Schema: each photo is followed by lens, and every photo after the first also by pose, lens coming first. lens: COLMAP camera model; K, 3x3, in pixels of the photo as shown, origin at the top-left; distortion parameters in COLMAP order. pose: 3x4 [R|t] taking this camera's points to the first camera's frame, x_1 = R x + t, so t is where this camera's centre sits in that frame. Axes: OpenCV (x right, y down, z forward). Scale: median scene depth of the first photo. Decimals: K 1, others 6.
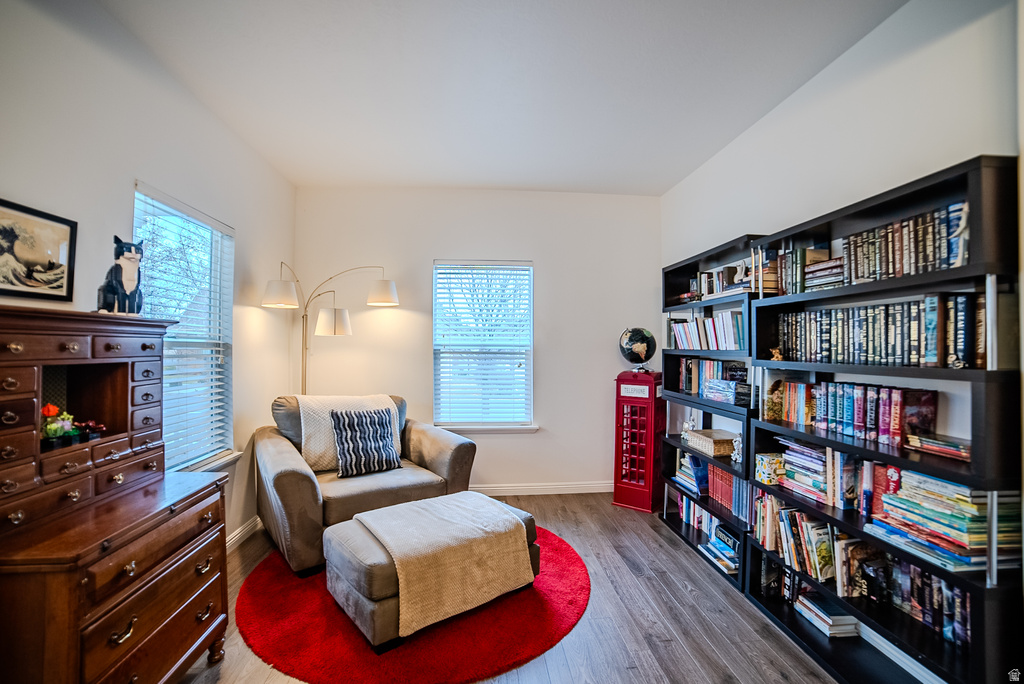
lens RADIAL K [[449.8, 0, 508.5], [0, 449.8, 341.0], [0, 0, 1]] dist [-0.104131, 0.042881]
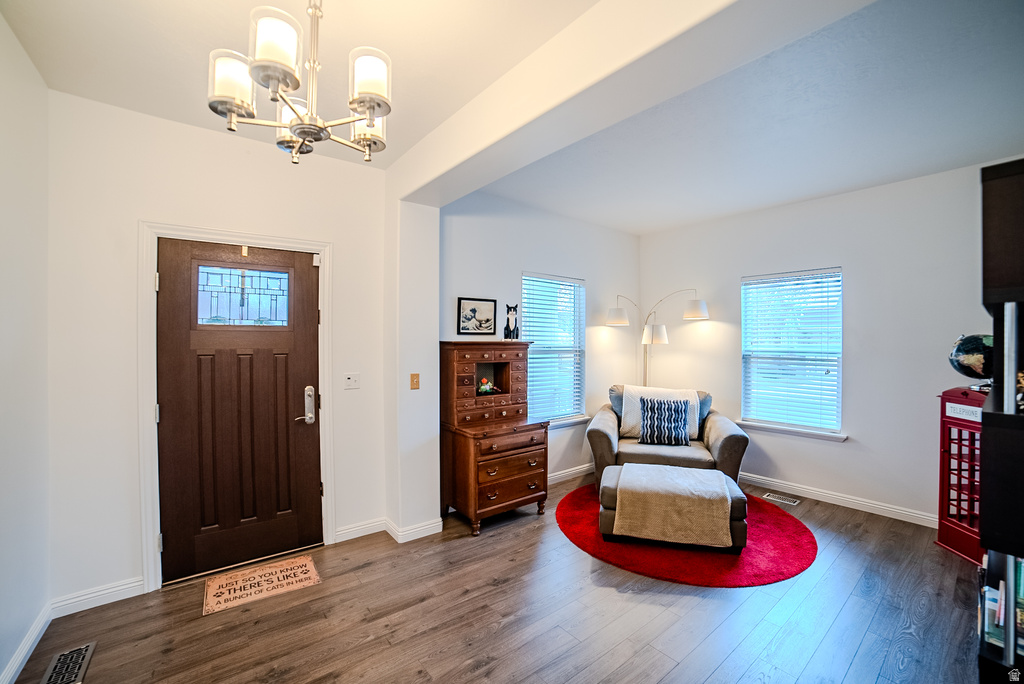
lens RADIAL K [[414.4, 0, 508.2], [0, 414.4, 340.3], [0, 0, 1]] dist [-0.128724, 0.049590]
pose [[0.555460, -0.004161, -0.831533, 0.610127], [0.009755, 0.999951, 0.001512, -0.045066], [0.831486, -0.008951, 0.555474, -0.135188]]
